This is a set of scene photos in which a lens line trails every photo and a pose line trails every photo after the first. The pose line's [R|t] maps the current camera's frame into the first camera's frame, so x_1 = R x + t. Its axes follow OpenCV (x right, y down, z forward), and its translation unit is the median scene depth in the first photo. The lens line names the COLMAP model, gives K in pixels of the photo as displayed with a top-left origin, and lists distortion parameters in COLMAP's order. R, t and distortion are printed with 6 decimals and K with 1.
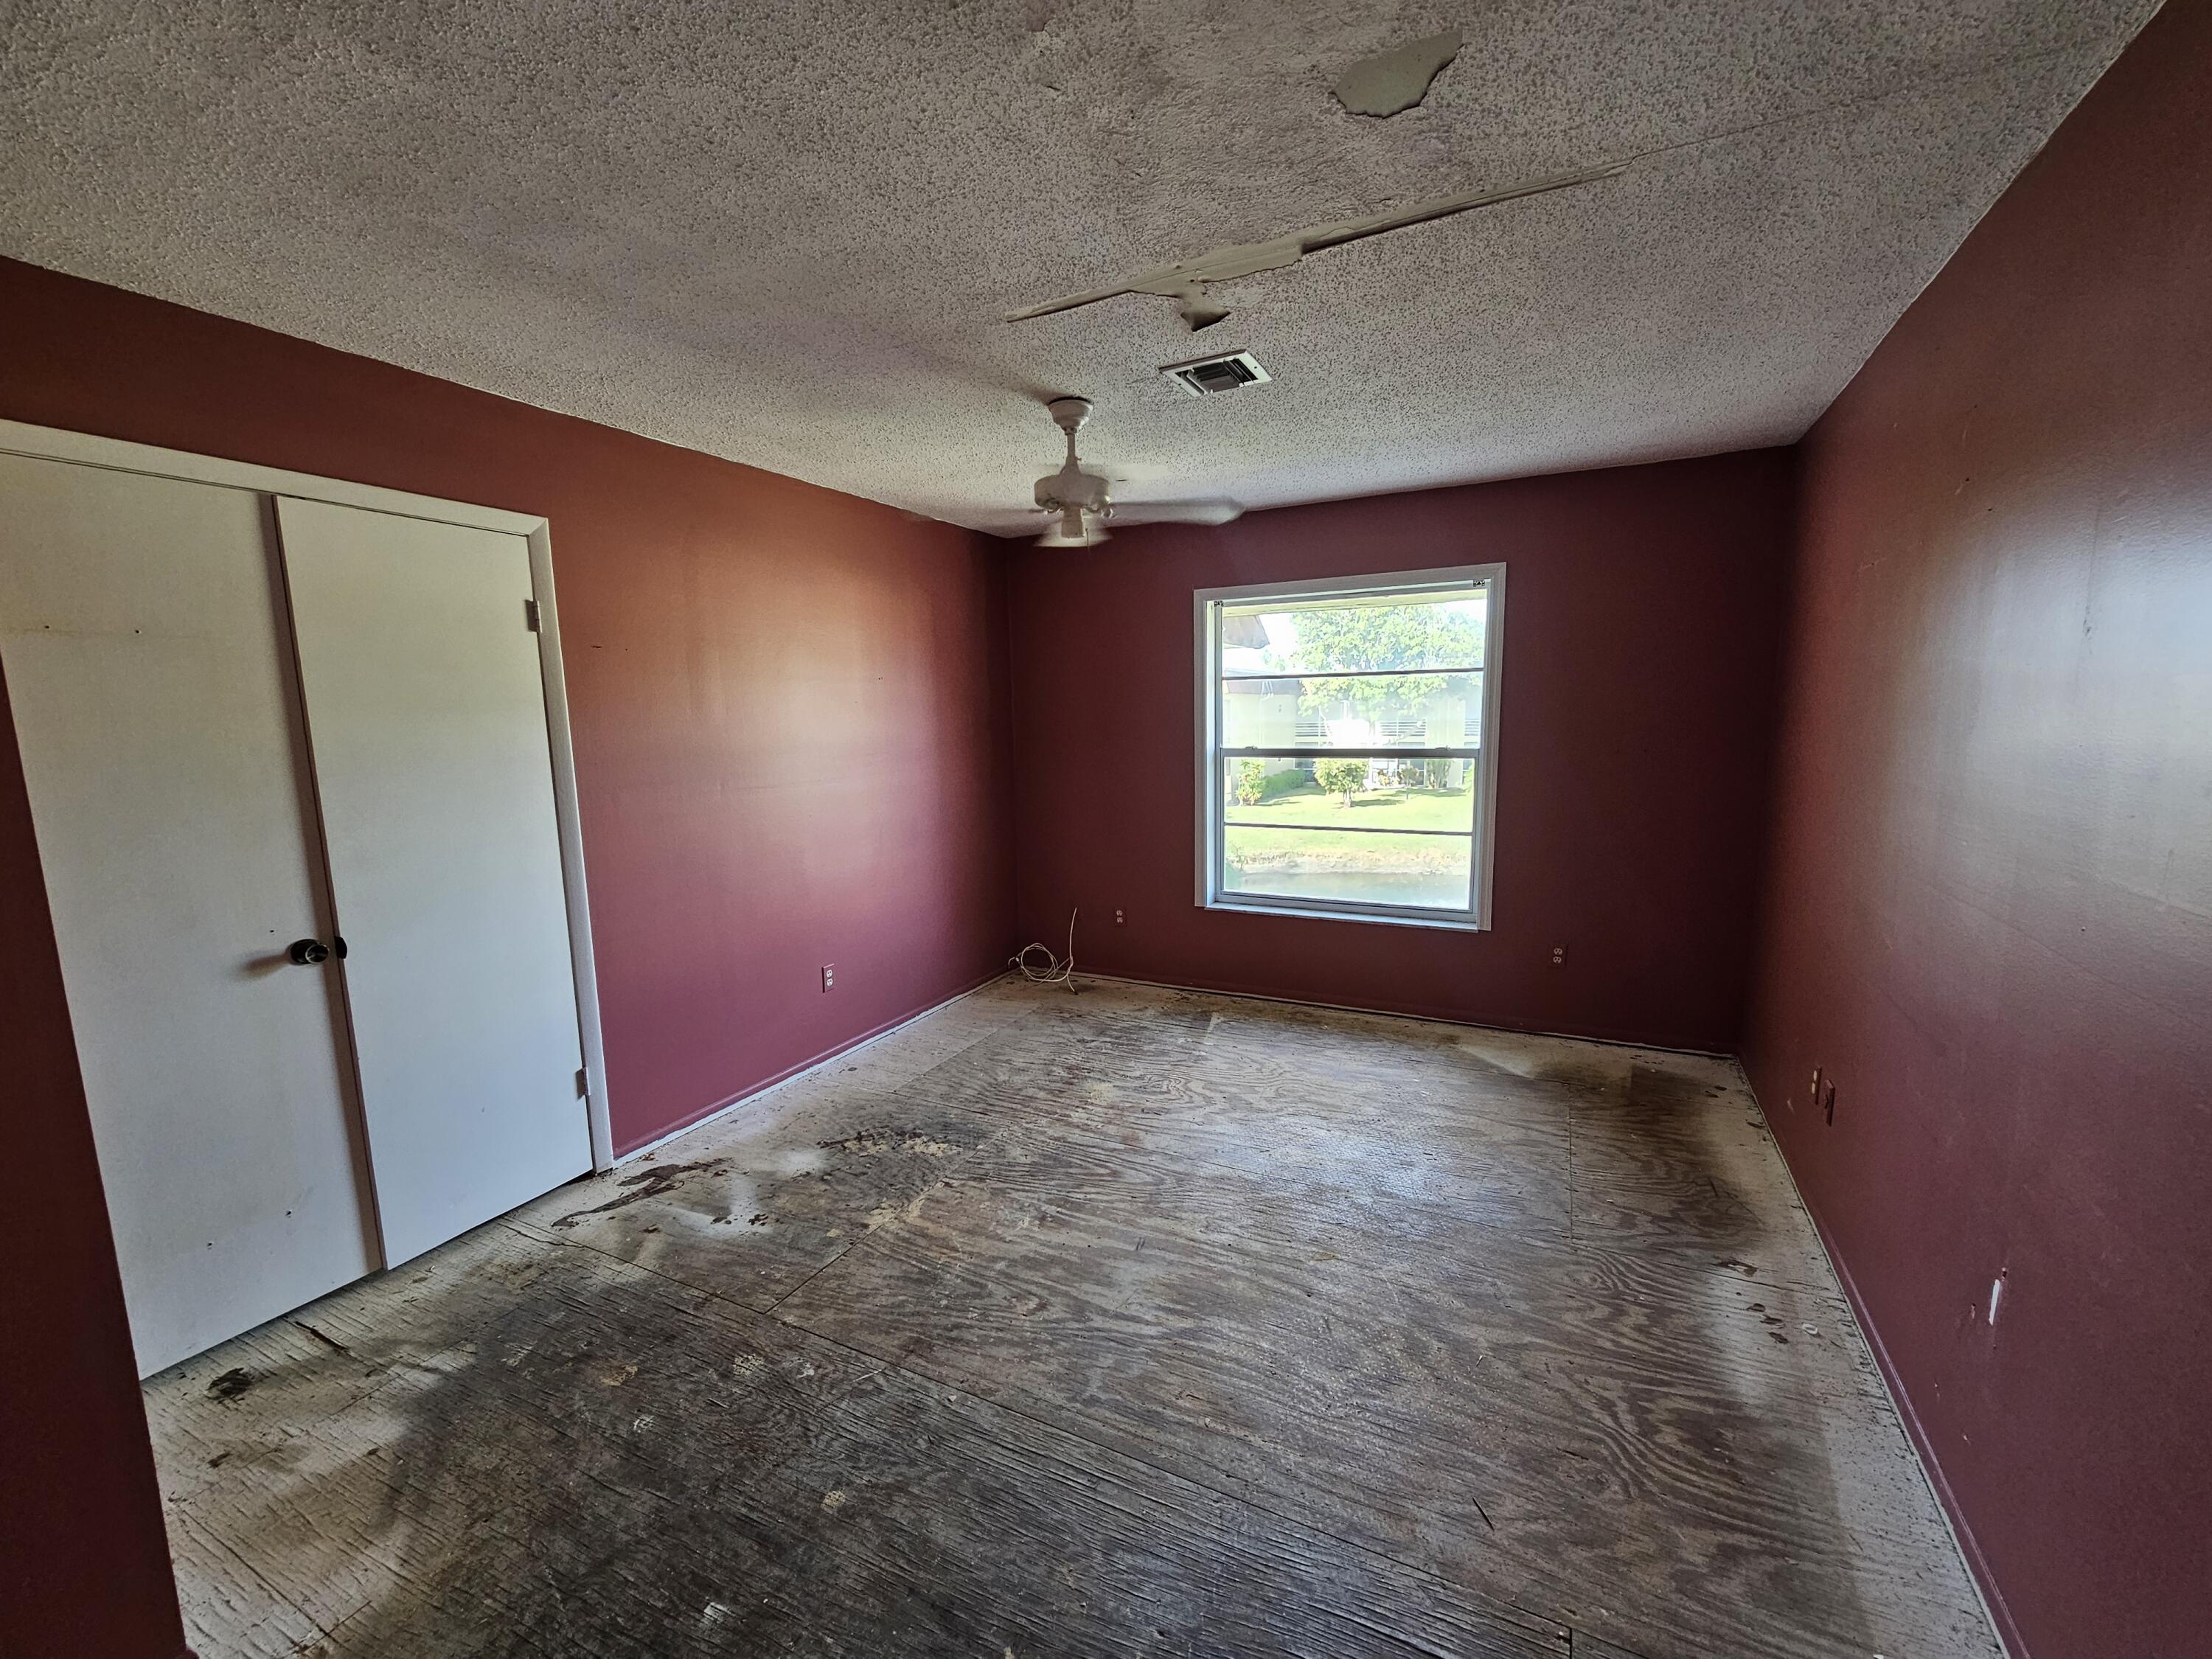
lens RADIAL K [[903.4, 0, 1103.9], [0, 903.4, 842.6], [0, 0, 1]] dist [0.000589, 0.000269]
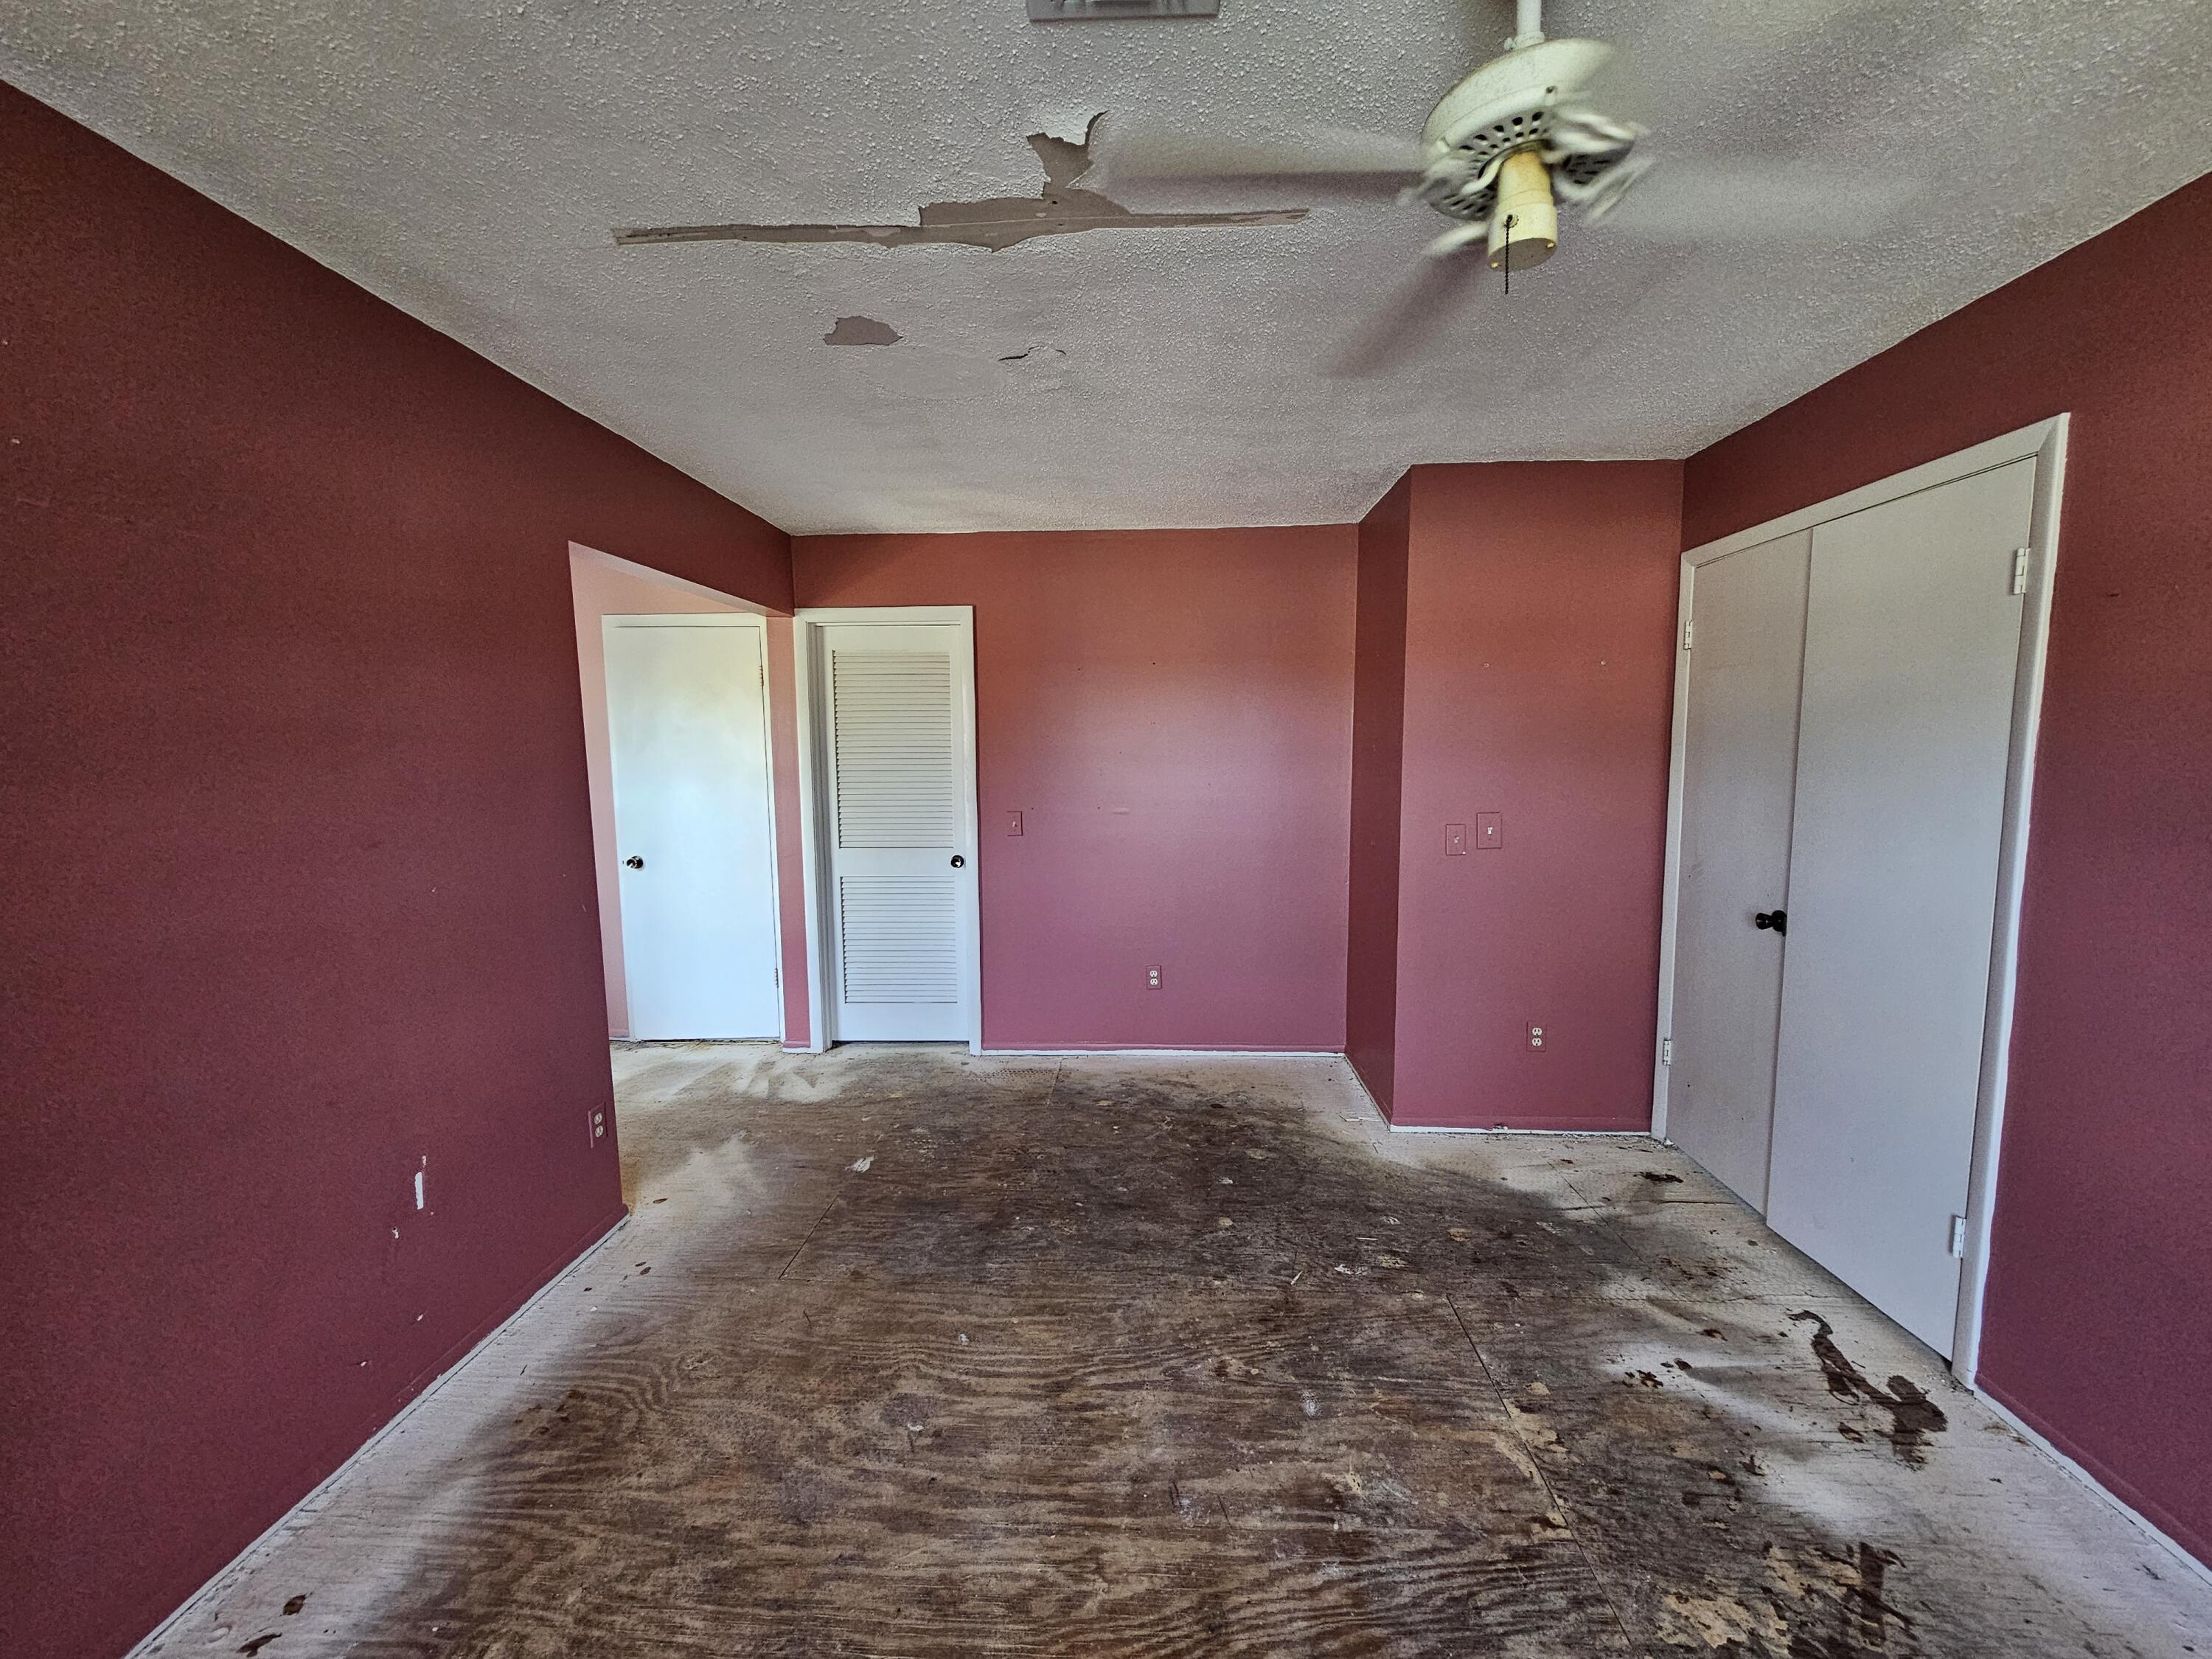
lens RADIAL K [[903.4, 0, 1103.9], [0, 903.4, 842.6], [0, 0, 1]] dist [0.000589, 0.000269]
pose [[-0.915471, 0.069140, -0.396399, 0.339925], [-0.030751, 0.970225, 0.240244, -0.211493], [0.401207, 0.232127, -0.886087, 1.517640]]
